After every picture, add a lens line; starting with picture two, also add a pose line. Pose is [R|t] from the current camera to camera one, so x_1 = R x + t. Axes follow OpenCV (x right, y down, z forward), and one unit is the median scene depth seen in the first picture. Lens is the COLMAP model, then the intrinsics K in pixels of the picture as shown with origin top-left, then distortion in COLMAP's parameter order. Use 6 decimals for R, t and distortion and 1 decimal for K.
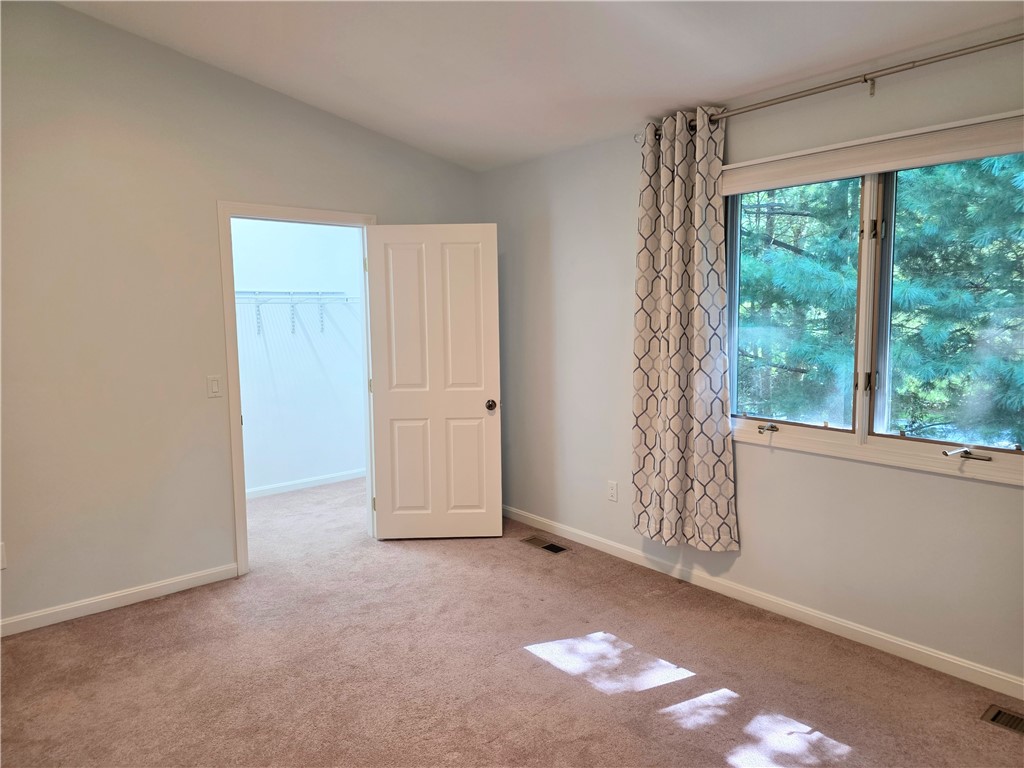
lens RADIAL K [[682.0, 0, 504.1], [0, 682.0, 377.3], [0, 0, 1]] dist [0.059654, -0.041656]
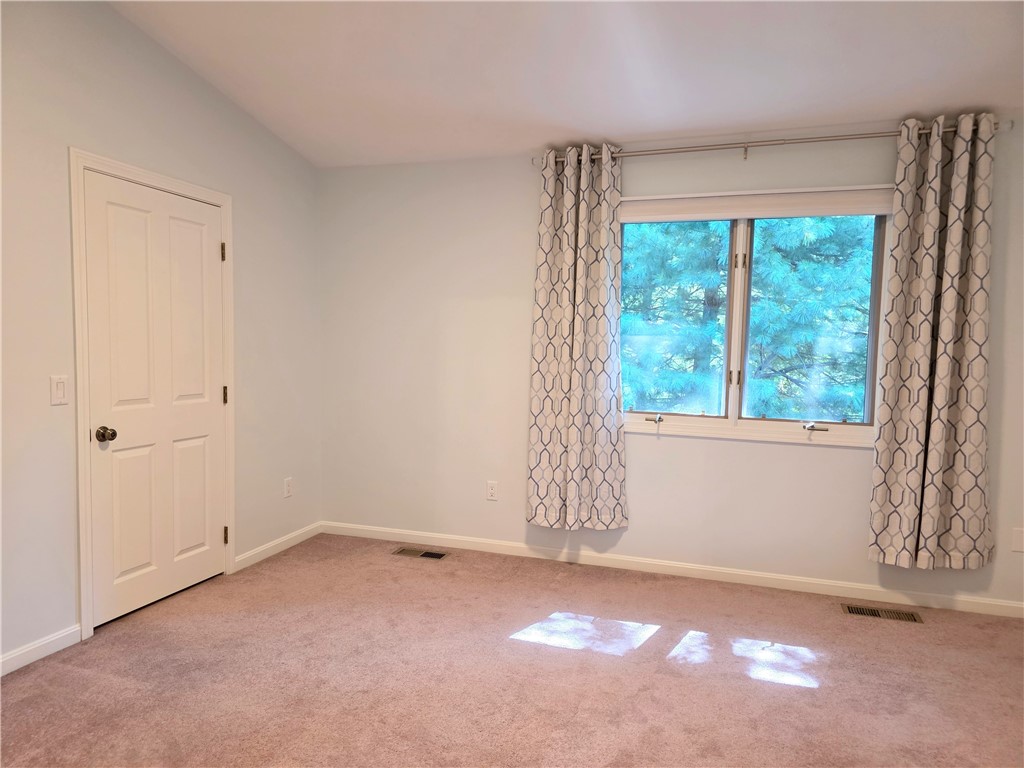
lens RADIAL K [[682.0, 0, 509.9], [0, 682.0, 386.4], [0, 0, 1]] dist [0.059654, -0.041656]
pose [[0.854833, -0.001574, 0.518901, -0.443096], [0.018519, 0.999451, -0.027476, 0.043748], [-0.518573, 0.033097, 0.854393, 0.105206]]
